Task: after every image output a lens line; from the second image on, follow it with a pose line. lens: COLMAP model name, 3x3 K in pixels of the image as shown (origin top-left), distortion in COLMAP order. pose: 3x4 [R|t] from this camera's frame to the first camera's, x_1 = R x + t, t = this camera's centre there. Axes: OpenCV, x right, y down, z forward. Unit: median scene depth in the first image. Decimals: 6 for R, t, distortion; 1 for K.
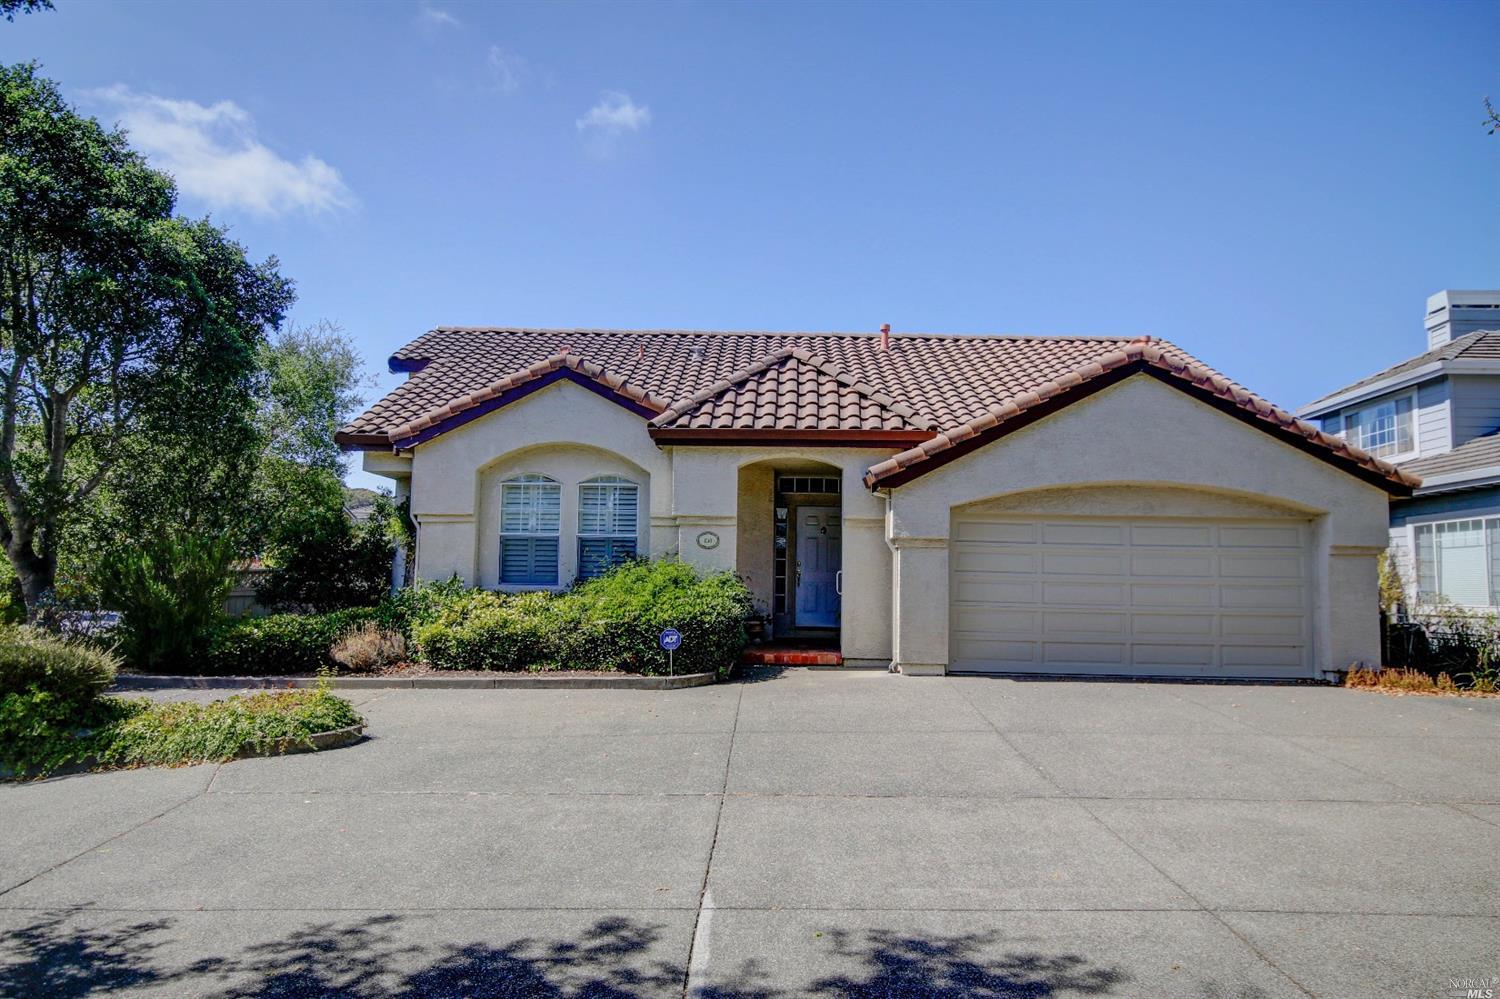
lens RADIAL K [[1022.9, 0, 753.6], [0, 1022.9, 495.6], [0, 0, 1]] dist [0.005880, 0.005863]
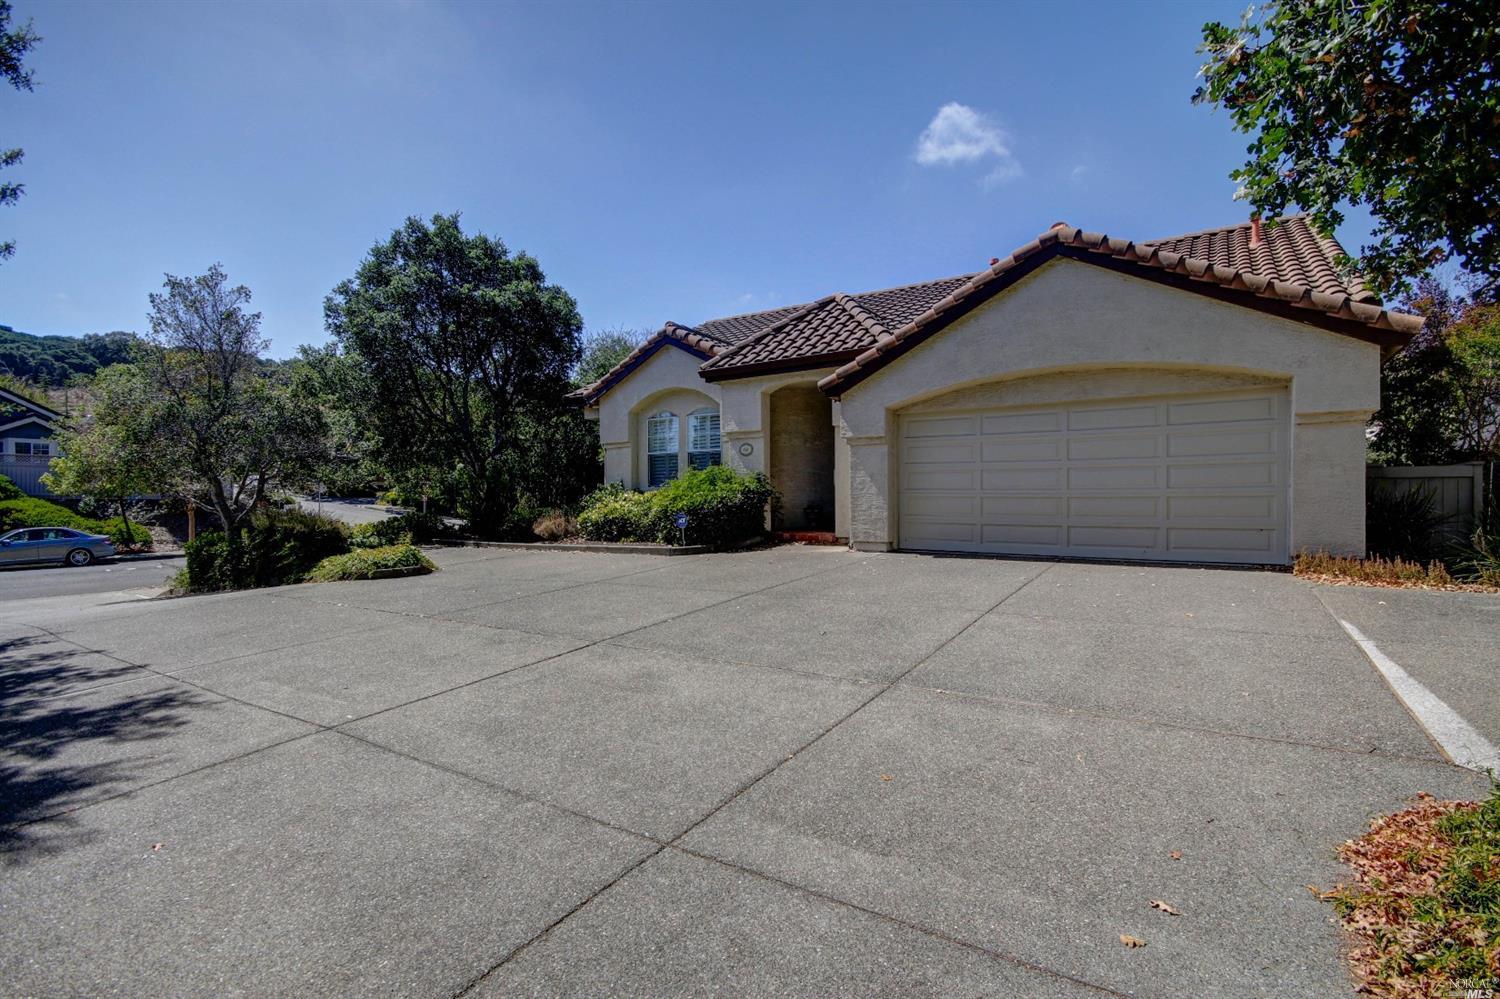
lens RADIAL K [[700.1, 0, 750.1], [0, 700.1, 507.5], [0, 0, 1]] dist [-0.000866, -0.003782]
pose [[0.830302, -0.011245, -0.557201, 0.496535], [0.070044, 0.993974, 0.084314, 0.044164], [0.552895, -0.109035, 0.826086, 0.240060]]
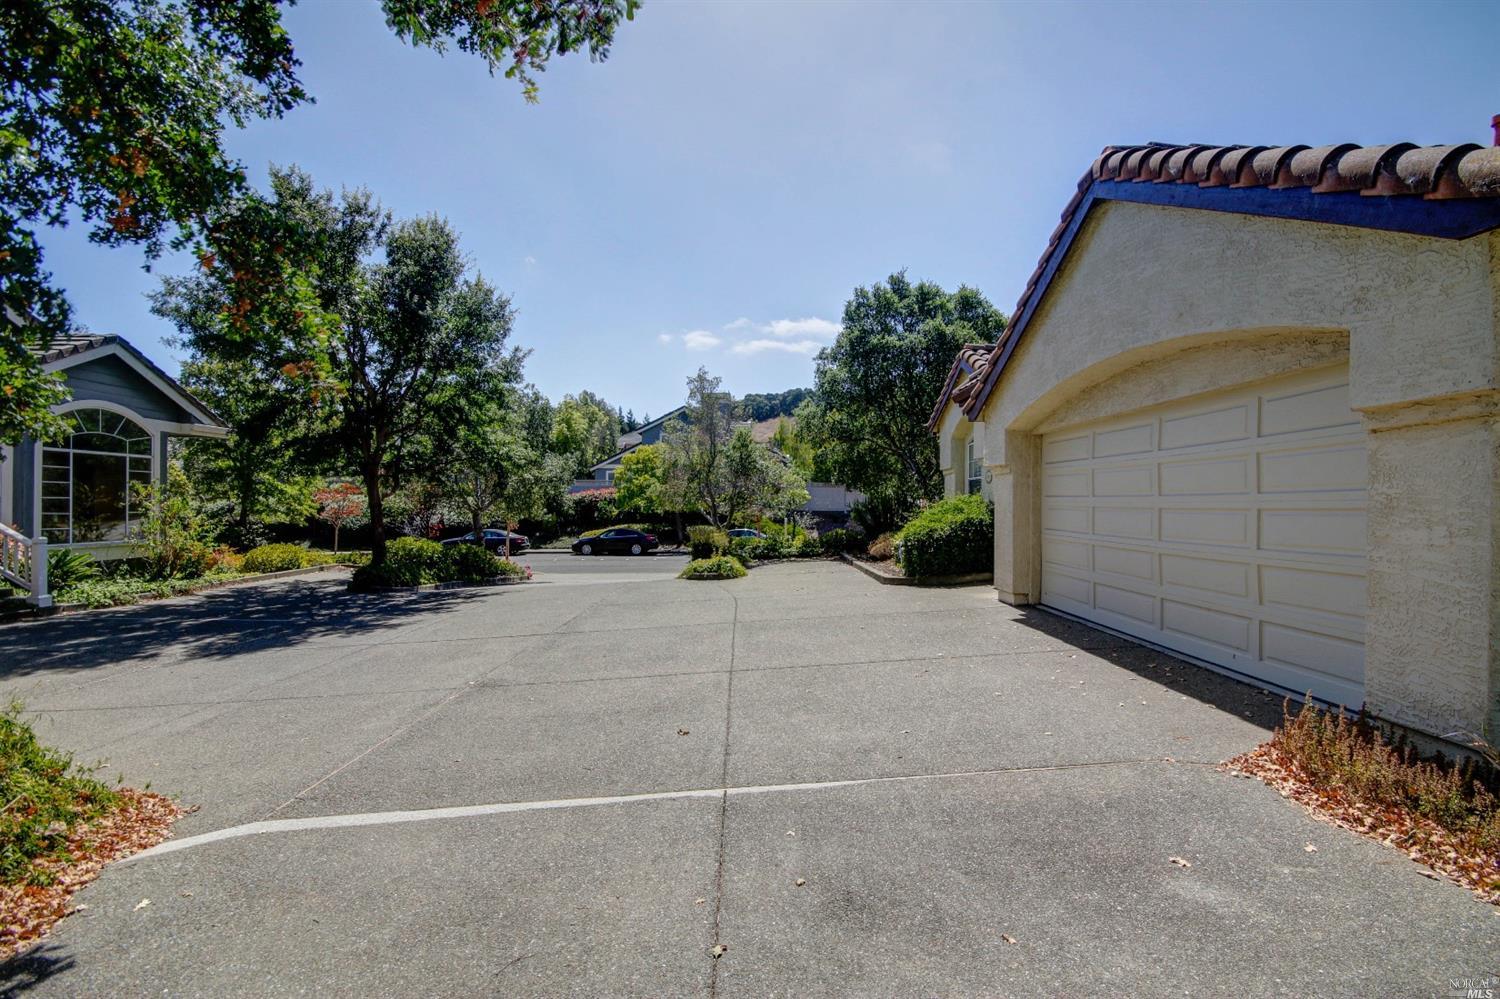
lens RADIAL K [[700.1, 0, 748.4], [0, 700.1, 501.9], [0, 0, 1]] dist [-0.000866, -0.003782]
pose [[-0.009745, -0.019457, -0.999763, 0.825658], [0.095434, 0.995229, -0.020299, 0.066113], [0.995388, -0.095609, -0.007842, 0.739189]]
